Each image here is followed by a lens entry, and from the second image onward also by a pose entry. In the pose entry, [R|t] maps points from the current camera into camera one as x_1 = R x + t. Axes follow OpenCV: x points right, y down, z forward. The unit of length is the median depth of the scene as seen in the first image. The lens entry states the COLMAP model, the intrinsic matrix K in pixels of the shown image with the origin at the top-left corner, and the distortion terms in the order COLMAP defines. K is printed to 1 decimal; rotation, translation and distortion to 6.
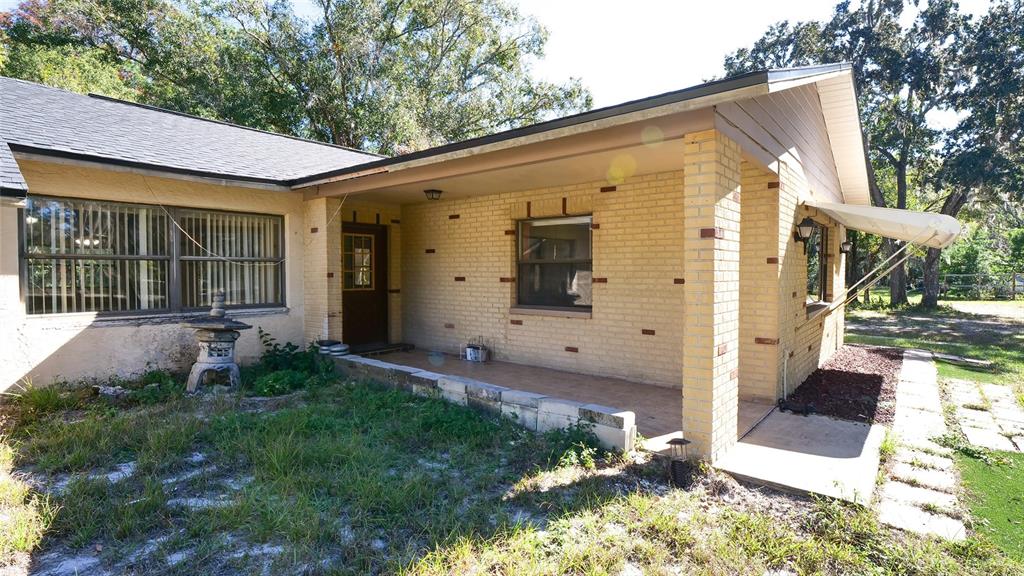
lens RADIAL K [[496.1, 0, 512.4], [0, 496.1, 286.4], [0, 0, 1]] dist [-0.000721, 0.000633]
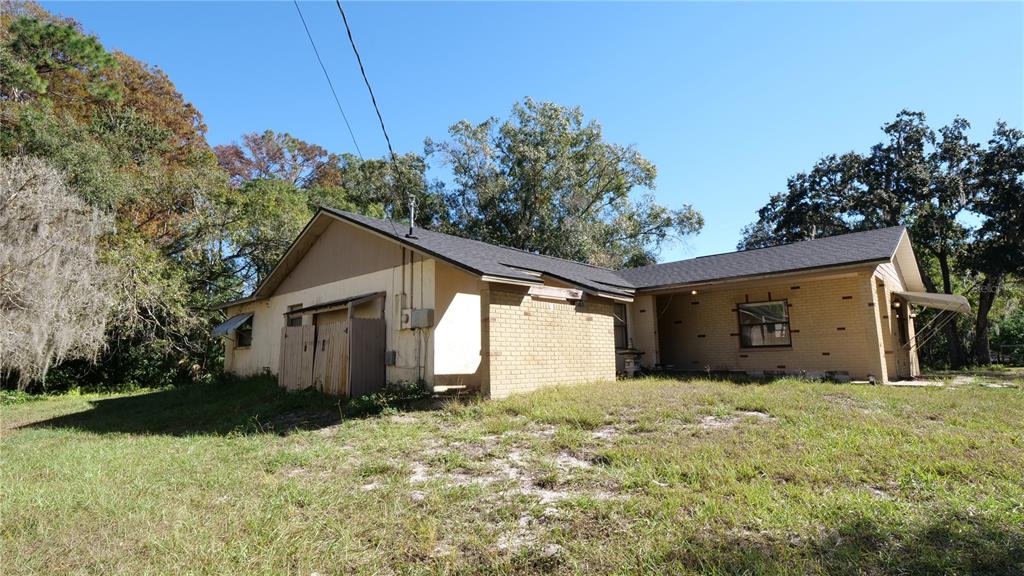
lens RADIAL K [[506.5, 0, 511.7], [0, 506.5, 287.6], [0, 0, 1]] dist [-0.001169, -0.000833]
pose [[0.997929, -0.027574, -0.058114, -0.255382], [0.016822, 0.983892, -0.177973, 0.048136], [0.062086, 0.176627, 0.982318, -0.344193]]
